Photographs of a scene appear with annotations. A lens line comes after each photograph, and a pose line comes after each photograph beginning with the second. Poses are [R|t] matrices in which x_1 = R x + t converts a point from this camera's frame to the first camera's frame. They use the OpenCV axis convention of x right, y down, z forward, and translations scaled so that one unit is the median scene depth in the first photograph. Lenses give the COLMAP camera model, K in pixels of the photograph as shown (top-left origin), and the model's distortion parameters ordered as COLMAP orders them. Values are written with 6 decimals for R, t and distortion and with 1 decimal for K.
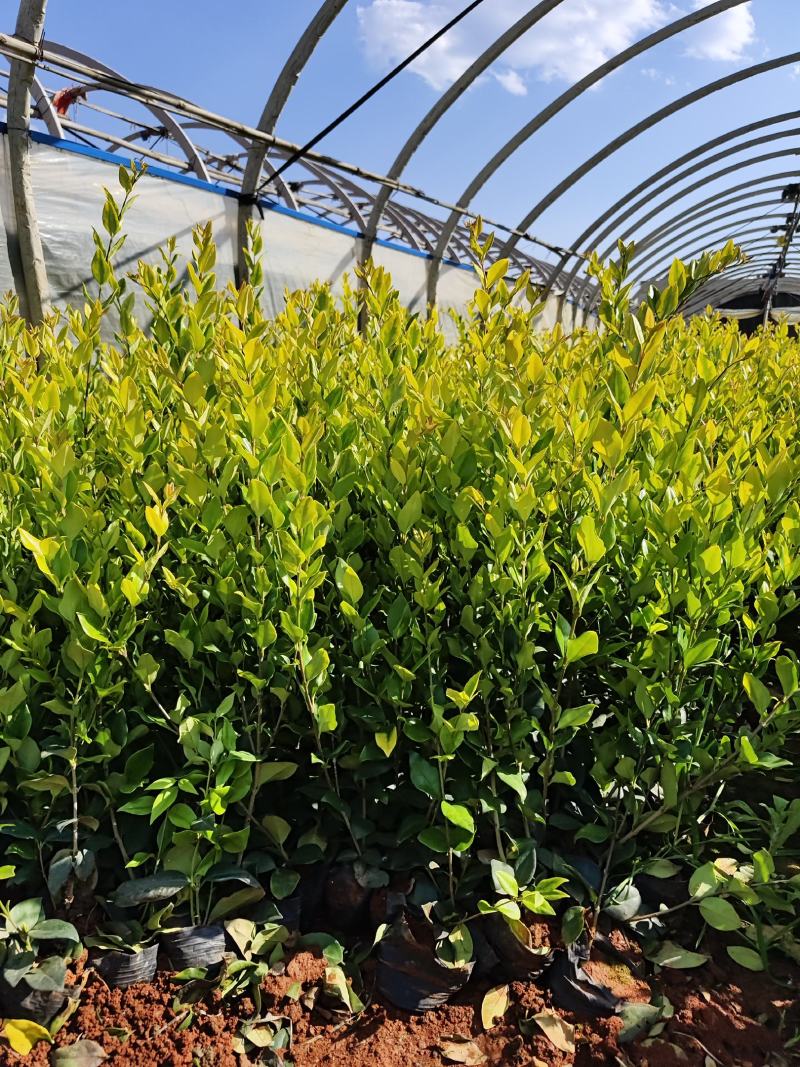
lens RADIAL K [[729.9, 0, 413.9], [0, 729.9, 536.7], [0, 0, 1]] dist [0.044901, -0.050469]
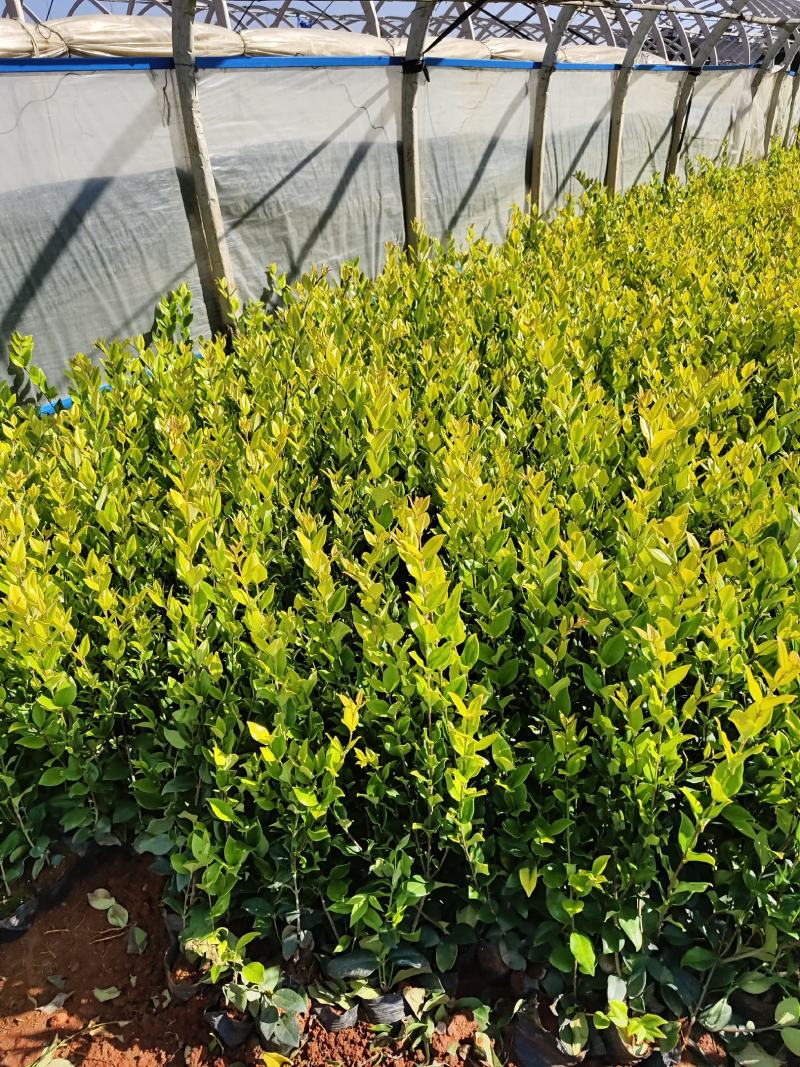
lens RADIAL K [[729.9, 0, 413.9], [0, 729.9, 536.7], [0, 0, 1]] dist [0.044901, -0.050469]
pose [[0.976937, 0.061150, -0.204582, -0.008373], [-0.003172, 0.962167, 0.272442, -0.662063], [0.213502, -0.265510, 0.940171, -0.062304]]
